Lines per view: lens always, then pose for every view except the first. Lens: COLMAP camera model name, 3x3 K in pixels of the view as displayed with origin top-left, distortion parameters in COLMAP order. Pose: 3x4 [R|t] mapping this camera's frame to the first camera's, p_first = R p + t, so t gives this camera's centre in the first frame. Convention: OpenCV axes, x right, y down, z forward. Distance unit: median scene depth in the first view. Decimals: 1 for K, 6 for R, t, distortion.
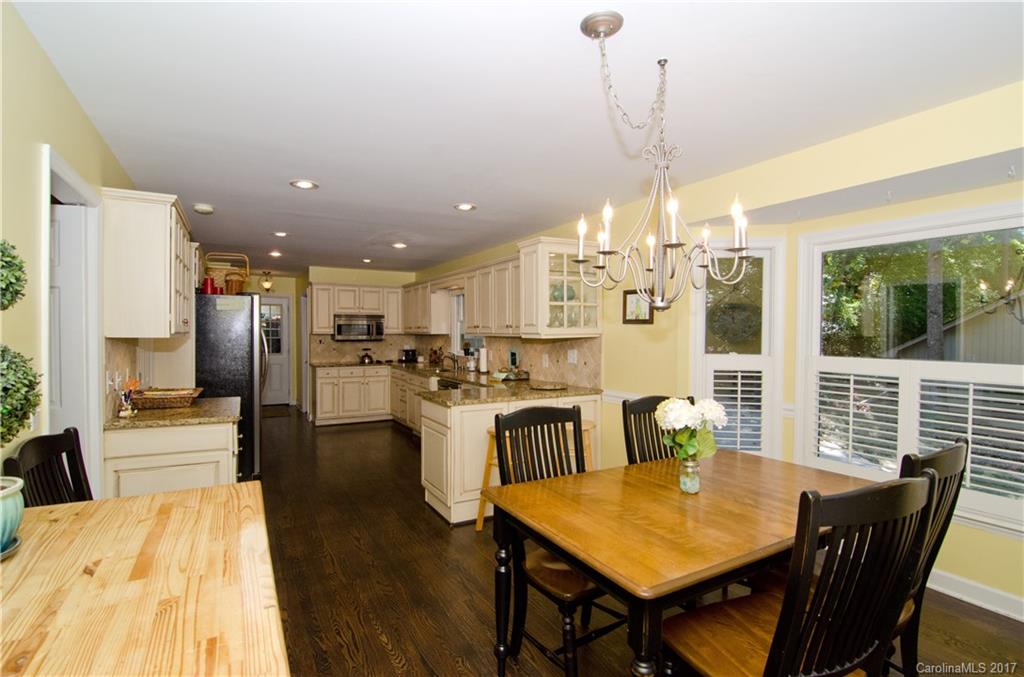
lens RADIAL K [[490.1, 0, 507.8], [0, 490.1, 342.7], [0, 0, 1]] dist [-0.021825, -0.000954]
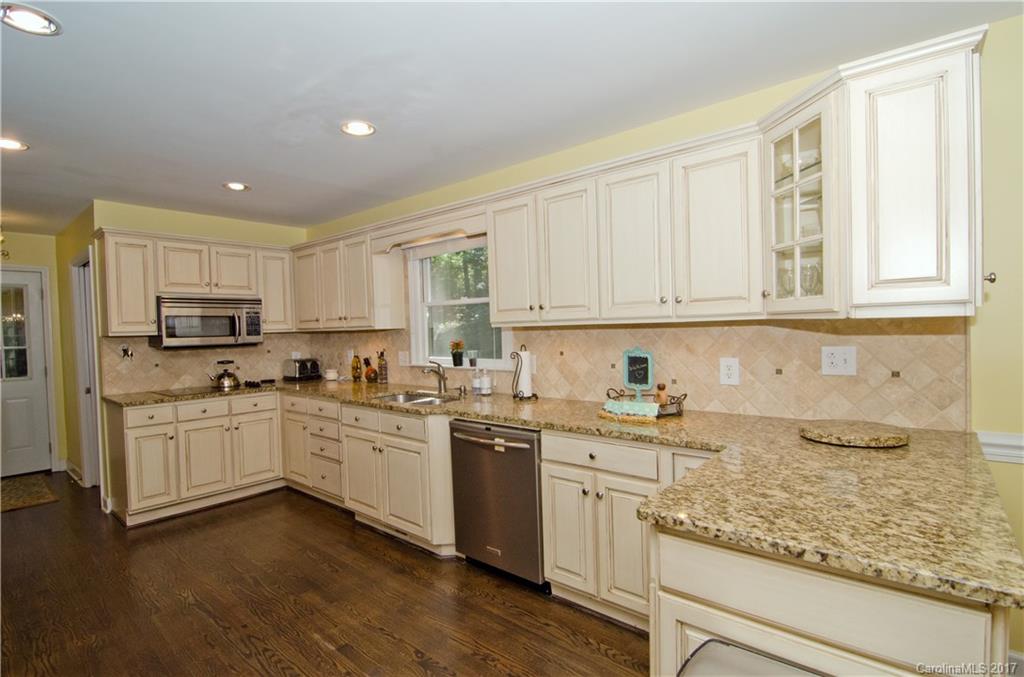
lens RADIAL K [[490.1, 0, 507.8], [0, 490.1, 342.7], [0, 0, 1]] dist [-0.021825, -0.000954]
pose [[0.936364, -0.037563, 0.349016, -0.185959], [0.035997, 0.999292, 0.010972, -0.002833], [-0.349181, 0.002290, 0.937052, 0.391724]]
